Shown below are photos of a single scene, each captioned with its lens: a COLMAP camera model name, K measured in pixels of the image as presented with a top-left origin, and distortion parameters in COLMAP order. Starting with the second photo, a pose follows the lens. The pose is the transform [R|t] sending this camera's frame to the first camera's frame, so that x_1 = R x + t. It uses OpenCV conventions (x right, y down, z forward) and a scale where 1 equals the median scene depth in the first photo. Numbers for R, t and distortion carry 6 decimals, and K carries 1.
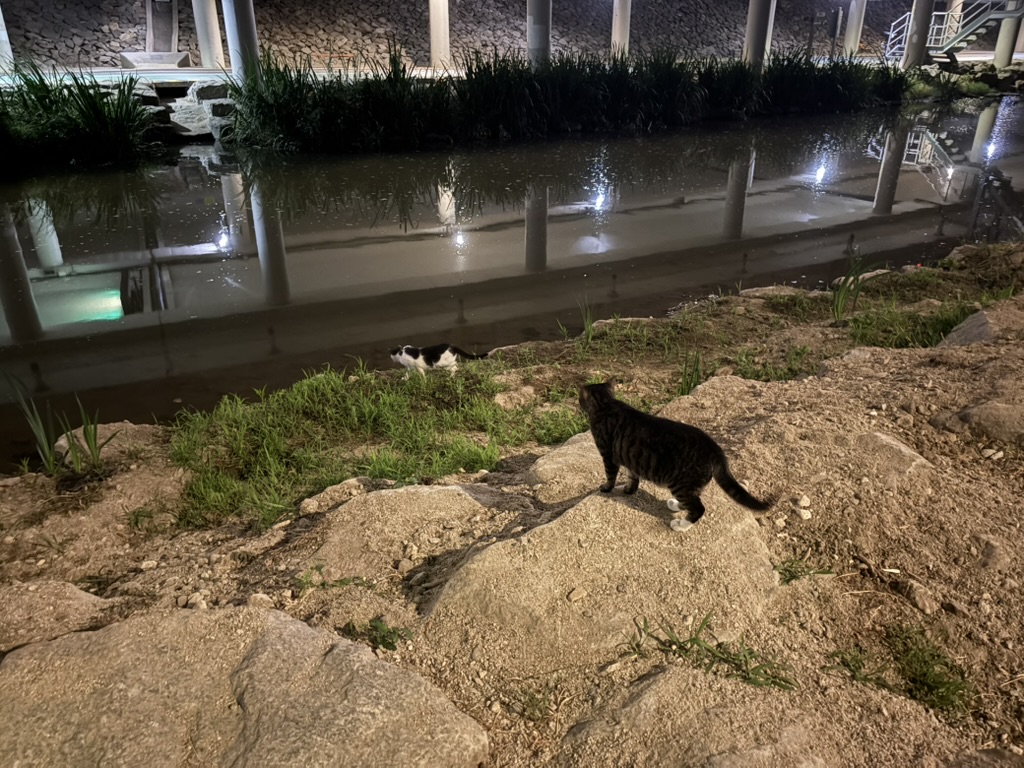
lens RADIAL K [[770.3, 0, 516.6], [0, 770.3, 382.5], [0, 0, 1]] dist [0.002741, -0.008265]
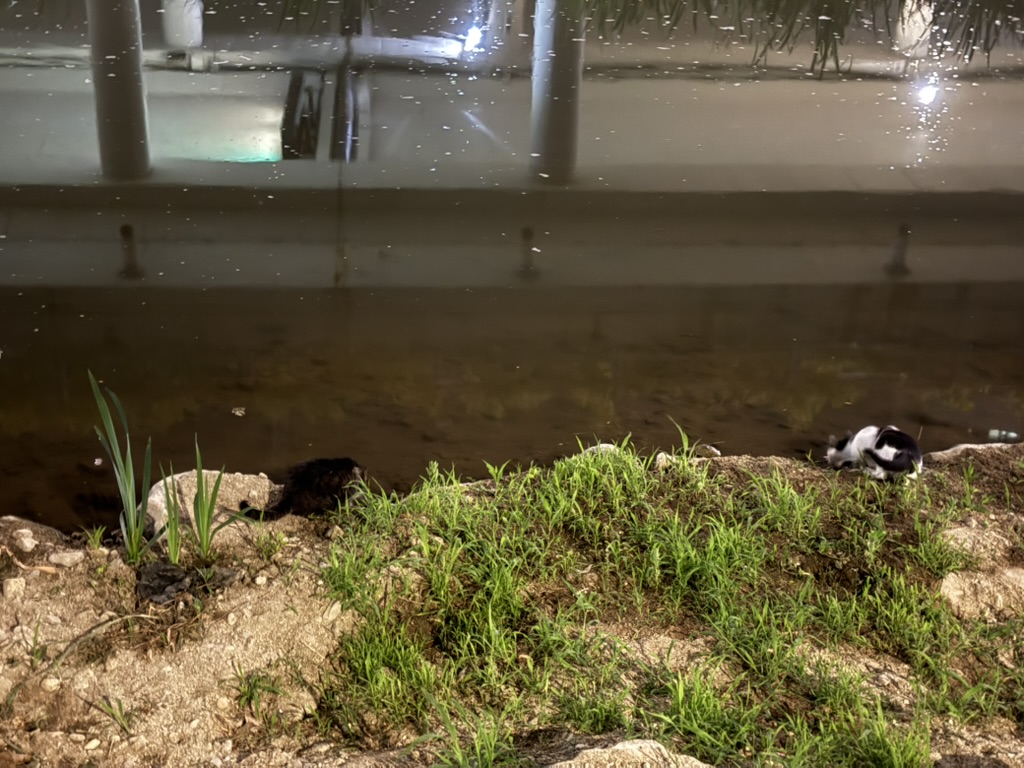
lens RADIAL K [[1529.3, 0, 506.9], [0, 1529.3, 384.5], [0, 0, 1]] dist [0.064754, 0.000000]
pose [[0.935946, 0.196419, -0.292276, -0.028473], [-0.187593, 0.980520, 0.058219, -0.119084], [0.298018, 0.000339, 0.954560, -0.013382]]
